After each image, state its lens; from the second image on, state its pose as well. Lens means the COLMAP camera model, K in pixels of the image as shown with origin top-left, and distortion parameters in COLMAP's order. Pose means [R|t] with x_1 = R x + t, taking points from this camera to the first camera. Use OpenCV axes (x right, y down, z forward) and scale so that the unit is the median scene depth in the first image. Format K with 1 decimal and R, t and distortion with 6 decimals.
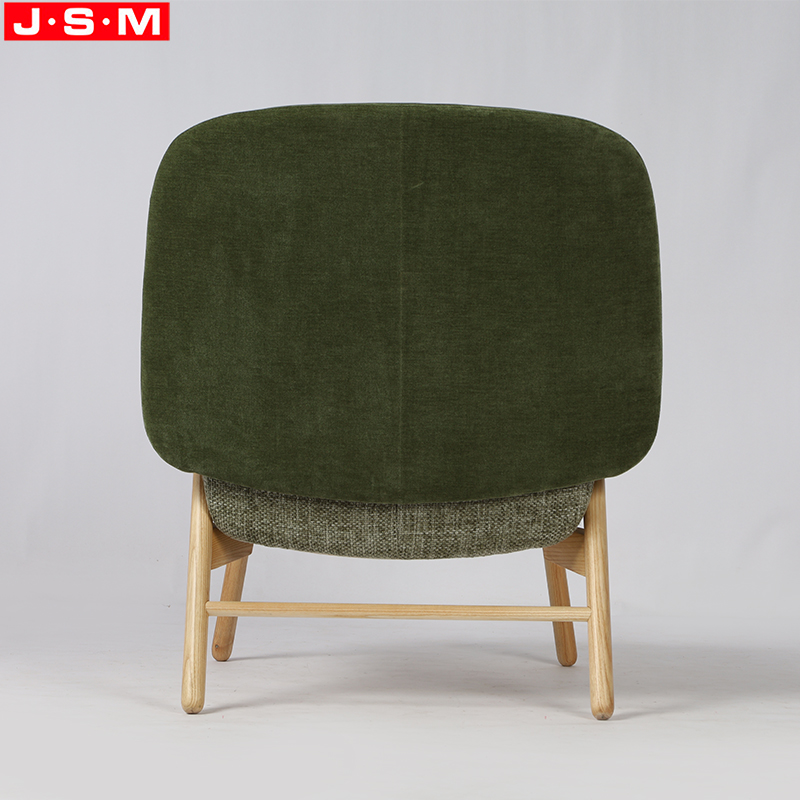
lens RADIAL K [[2665.3, 0, 400.0], [0, 2665.3, 400.0], [0, 0, 1]] dist [-0.098298, -2.612111]
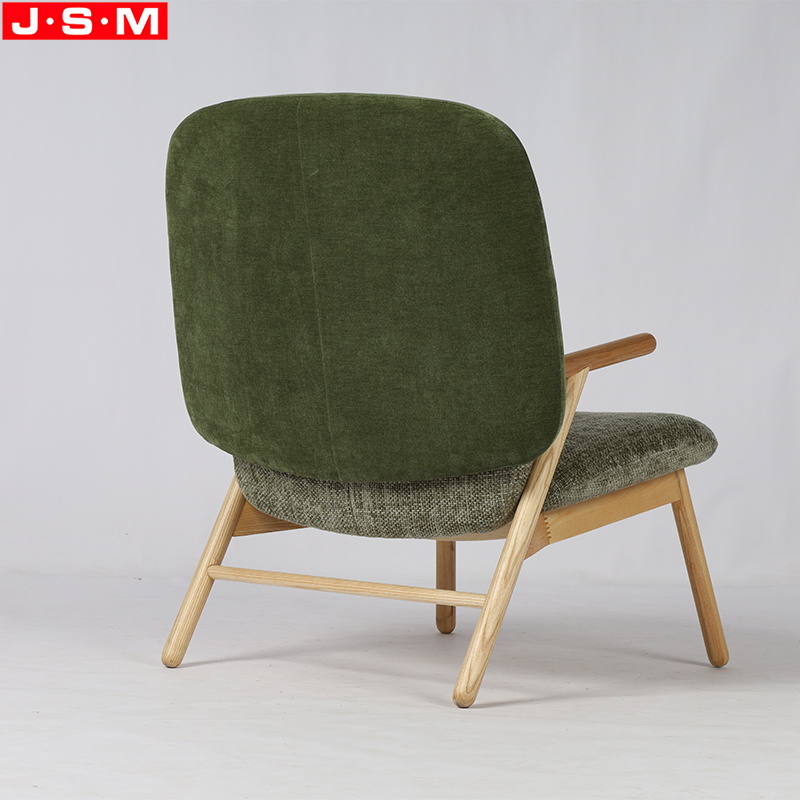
lens RADIAL K [[2665.3, 0, 400.0], [0, 2665.3, 400.0], [0, 0, 1]] dist [-0.098298, -2.612111]
pose [[0.836120, 0.029773, -0.547738, 0.588501], [-0.034632, 0.999399, 0.001459, 0.005031], [0.547453, 0.017749, 0.836648, 0.148412]]
